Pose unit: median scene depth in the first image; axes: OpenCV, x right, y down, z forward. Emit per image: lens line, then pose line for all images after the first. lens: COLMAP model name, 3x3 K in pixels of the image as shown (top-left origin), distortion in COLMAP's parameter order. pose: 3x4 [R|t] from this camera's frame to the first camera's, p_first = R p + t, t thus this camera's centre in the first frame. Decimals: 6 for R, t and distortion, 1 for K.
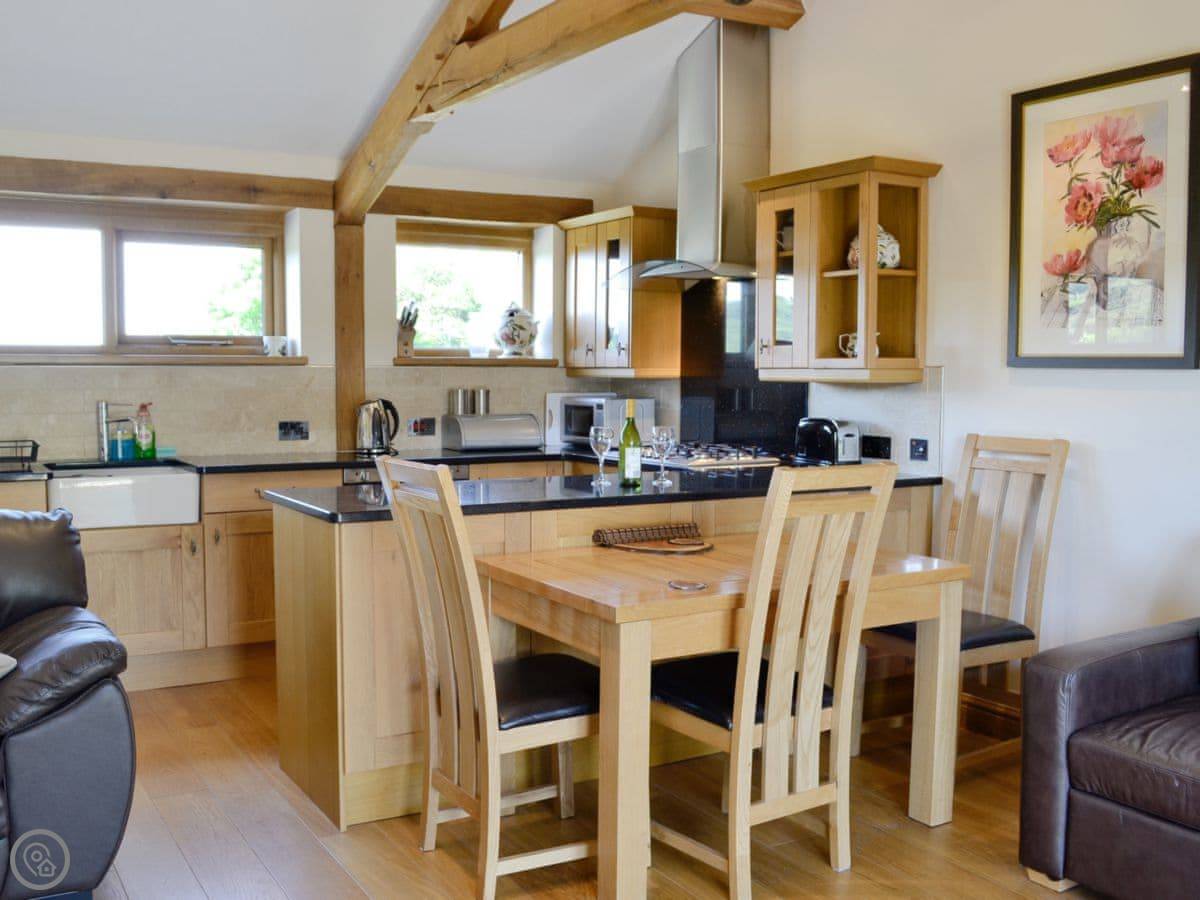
lens RADIAL K [[1162.8, 0, 600.0], [0, 1162.8, 450.0], [0, 0, 1]] dist [-0.079654, -0.048018]
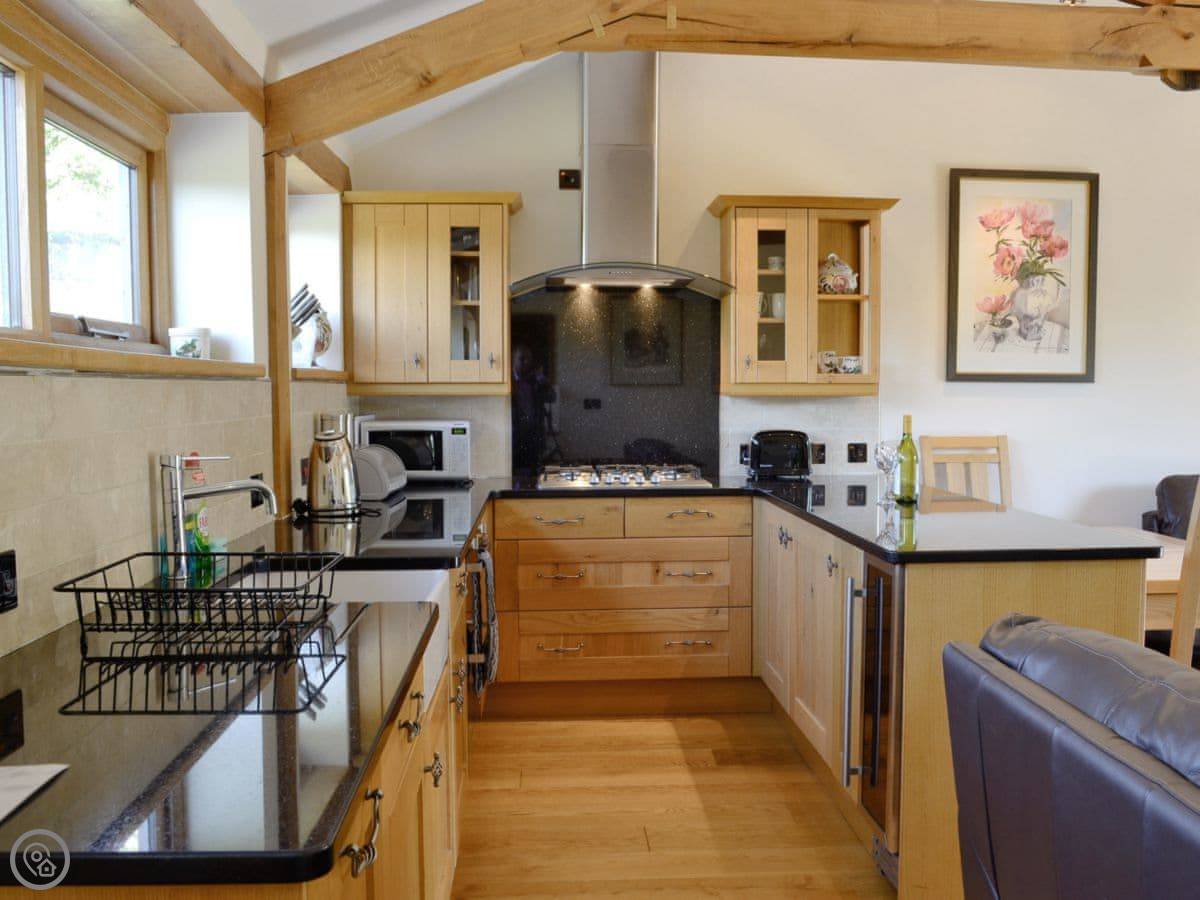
lens RADIAL K [[1162.8, 0, 600.0], [0, 1162.8, 450.0], [0, 0, 1]] dist [-0.079654, -0.048018]
pose [[0.444211, -0.051198, 0.894458, -1.043733], [0.064666, 0.997594, 0.024987, -0.057898], [-0.893585, 0.046741, 0.446453, 0.842371]]
